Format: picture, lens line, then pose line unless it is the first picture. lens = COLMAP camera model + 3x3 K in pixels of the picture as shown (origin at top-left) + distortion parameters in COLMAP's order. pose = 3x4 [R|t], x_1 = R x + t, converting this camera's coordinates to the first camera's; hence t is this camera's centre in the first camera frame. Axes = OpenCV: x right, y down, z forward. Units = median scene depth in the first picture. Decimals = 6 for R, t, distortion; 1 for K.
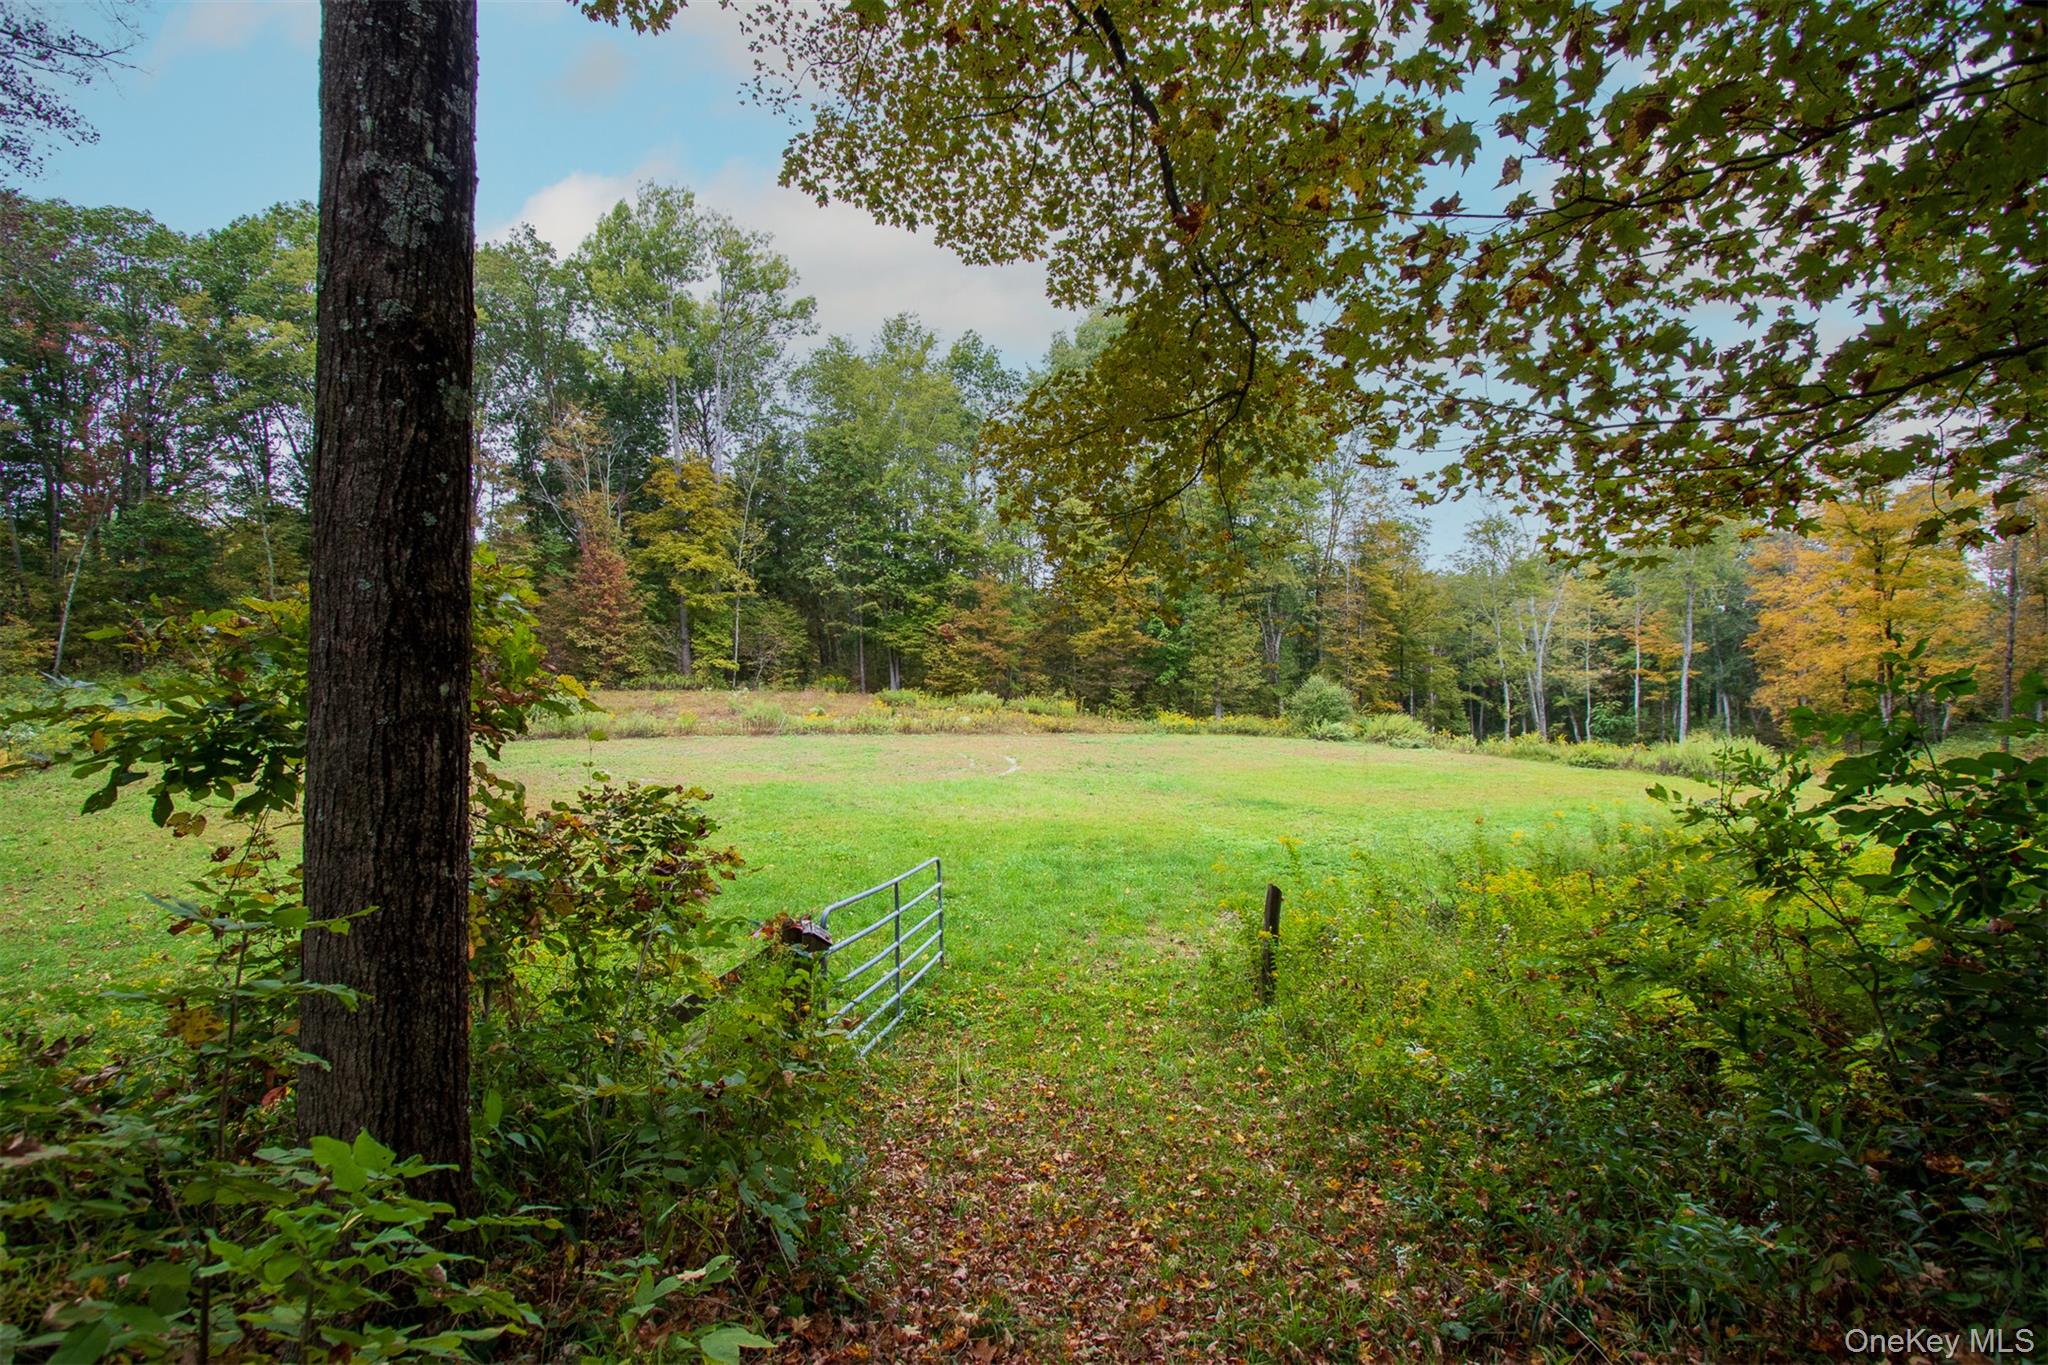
lens RADIAL K [[963.9, 0, 1021.0], [0, 963.9, 684.8], [0, 0, 1]] dist [0.003462, -0.003332]
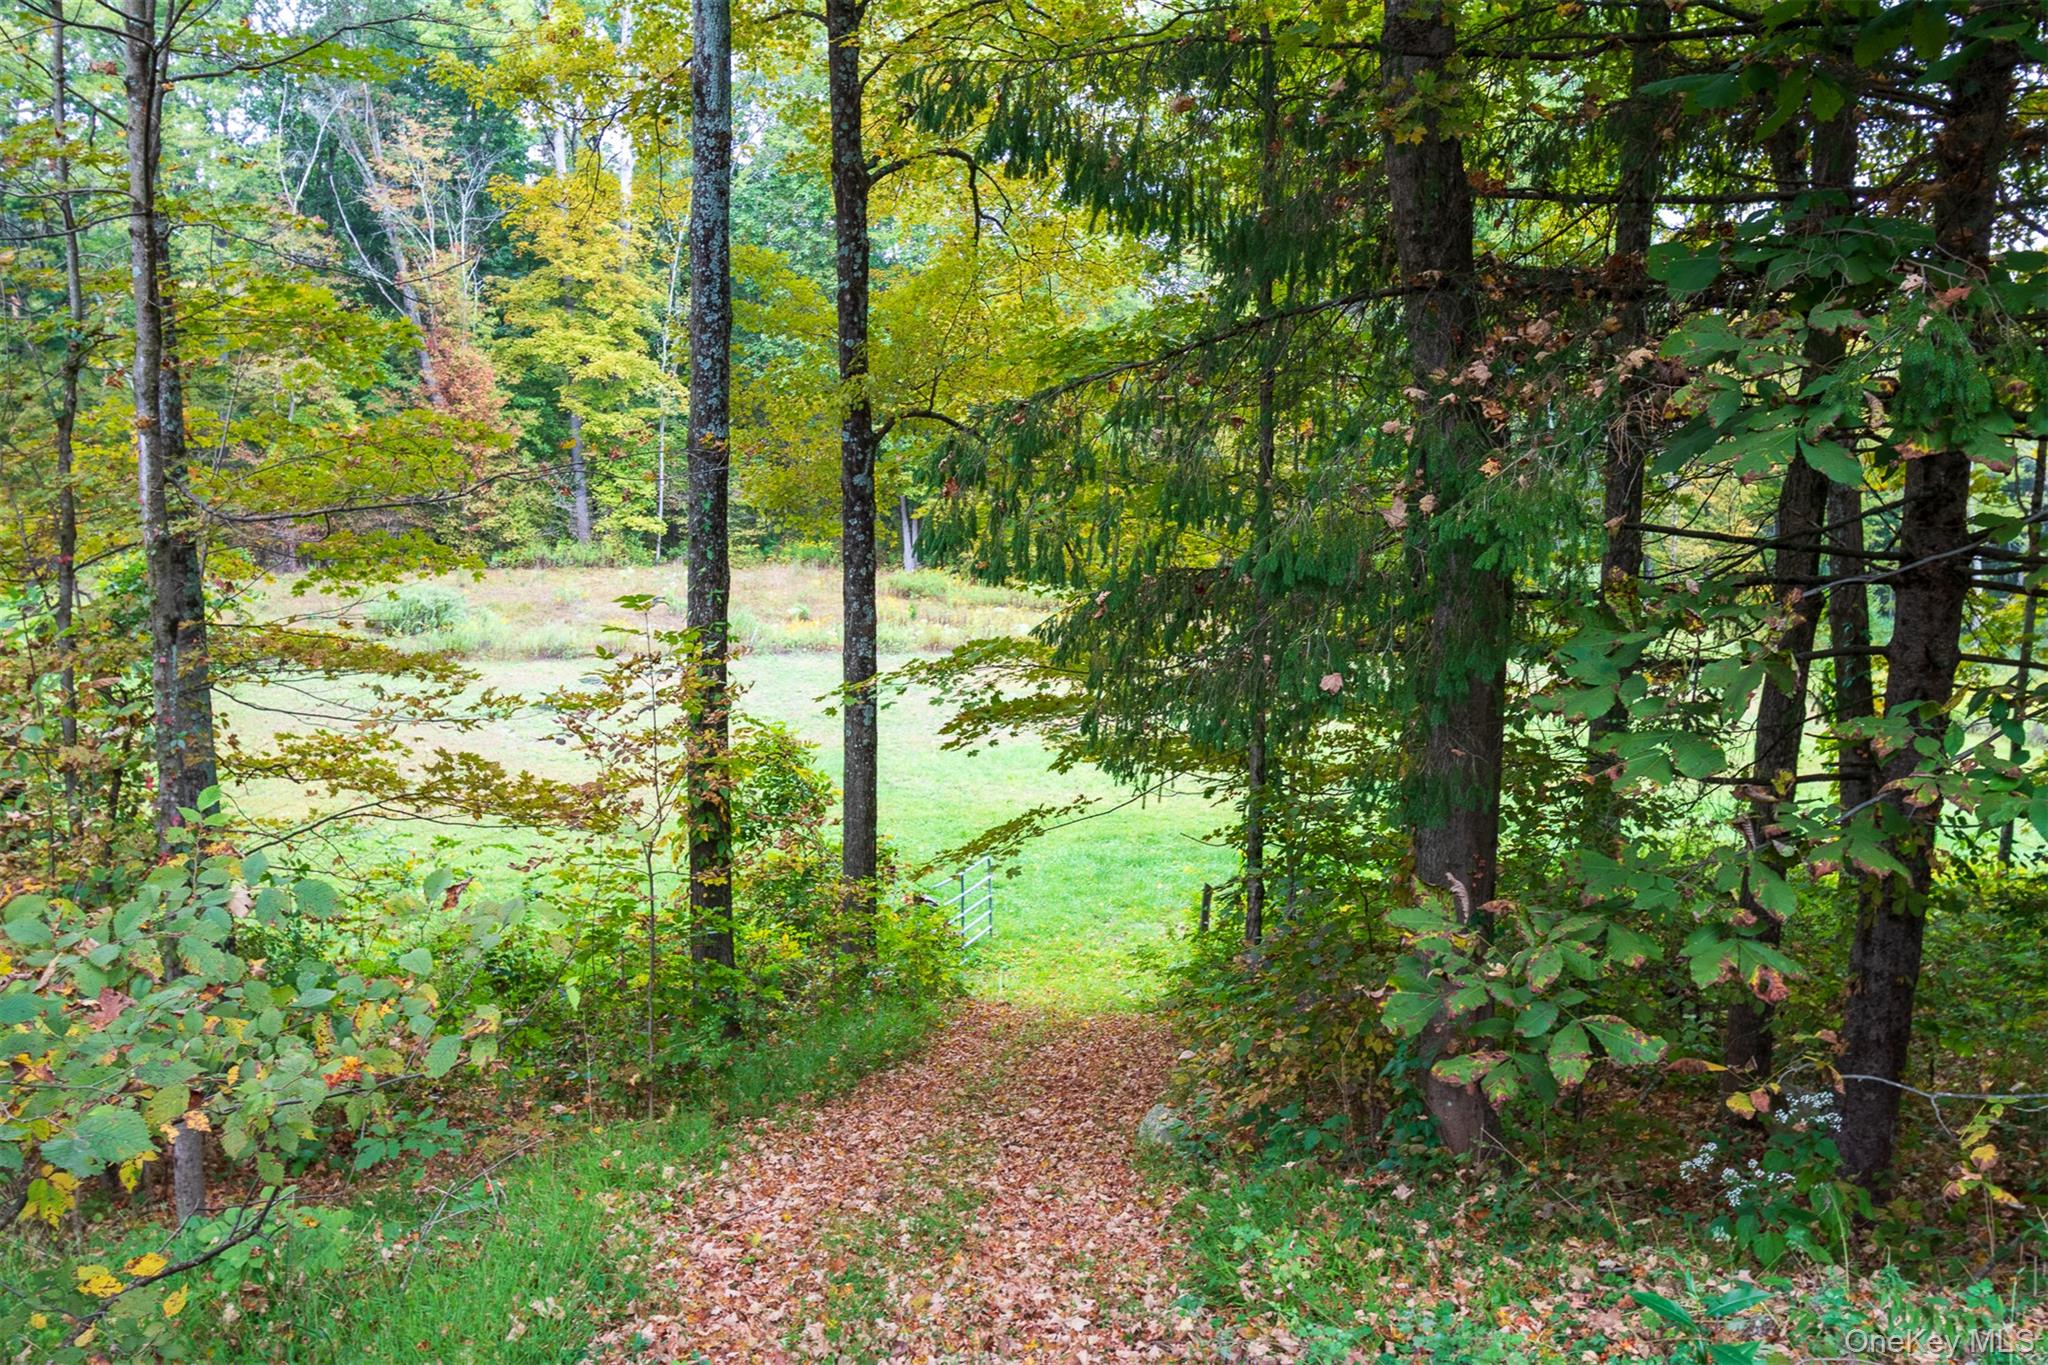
lens RADIAL K [[2094.4, 0, 1024.8], [0, 2094.4, 682.8], [0, 0, 1]] dist [-0.010121, 0.000000]
pose [[0.998032, 0.015052, -0.060880, 0.026778], [-0.008090, 0.993559, 0.113025, -0.076160], [0.062189, -0.112310, 0.991725, -0.360949]]
